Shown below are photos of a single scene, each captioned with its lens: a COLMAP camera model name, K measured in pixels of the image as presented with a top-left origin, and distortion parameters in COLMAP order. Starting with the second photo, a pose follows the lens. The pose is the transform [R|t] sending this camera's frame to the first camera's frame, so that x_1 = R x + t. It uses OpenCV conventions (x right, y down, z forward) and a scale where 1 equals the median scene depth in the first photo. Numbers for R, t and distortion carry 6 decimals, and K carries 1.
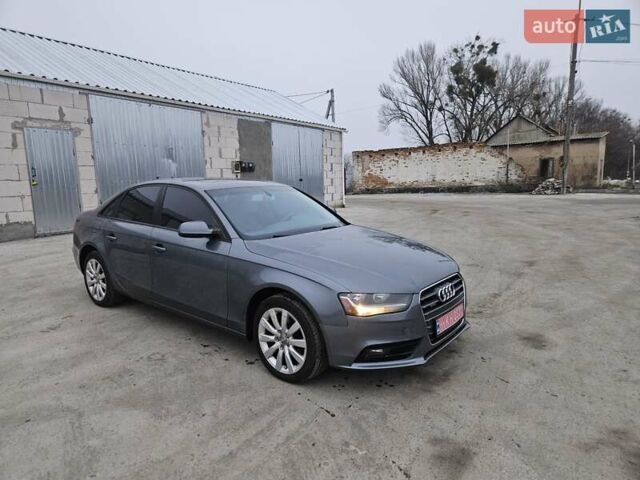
lens RADIAL K [[424.1, 0, 312.7], [0, 424.1, 243.6], [0, 0, 1]] dist [0.083883, -0.070991]
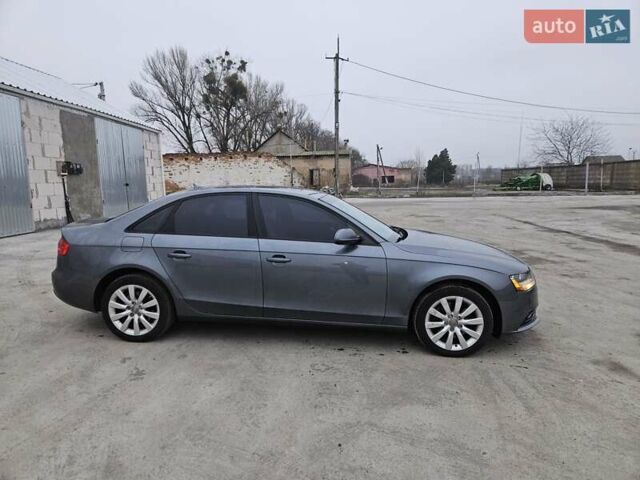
lens RADIAL K [[424.1, 0, 319.8], [0, 424.1, 239.2], [0, 0, 1]] dist [0.083883, -0.070991]
pose [[0.829806, -0.064382, 0.554326, -0.371275], [0.076630, 0.997059, 0.001091, -0.013358], [-0.552766, 0.041573, 0.832299, 0.071601]]
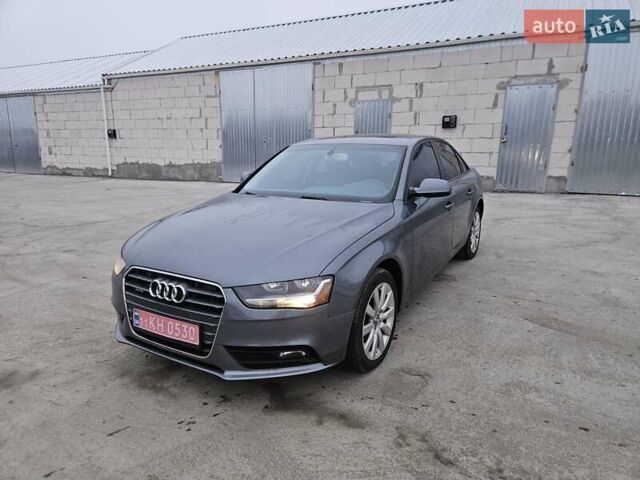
lens RADIAL K [[424.1, 0, 315.6], [0, 424.1, 244.0], [0, 0, 1]] dist [0.083883, -0.070991]
pose [[0.135713, 0.244393, -0.960132, 0.384776], [-0.154463, 0.962467, 0.223154, -0.062281], [0.978633, 0.118020, 0.168369, 0.415211]]
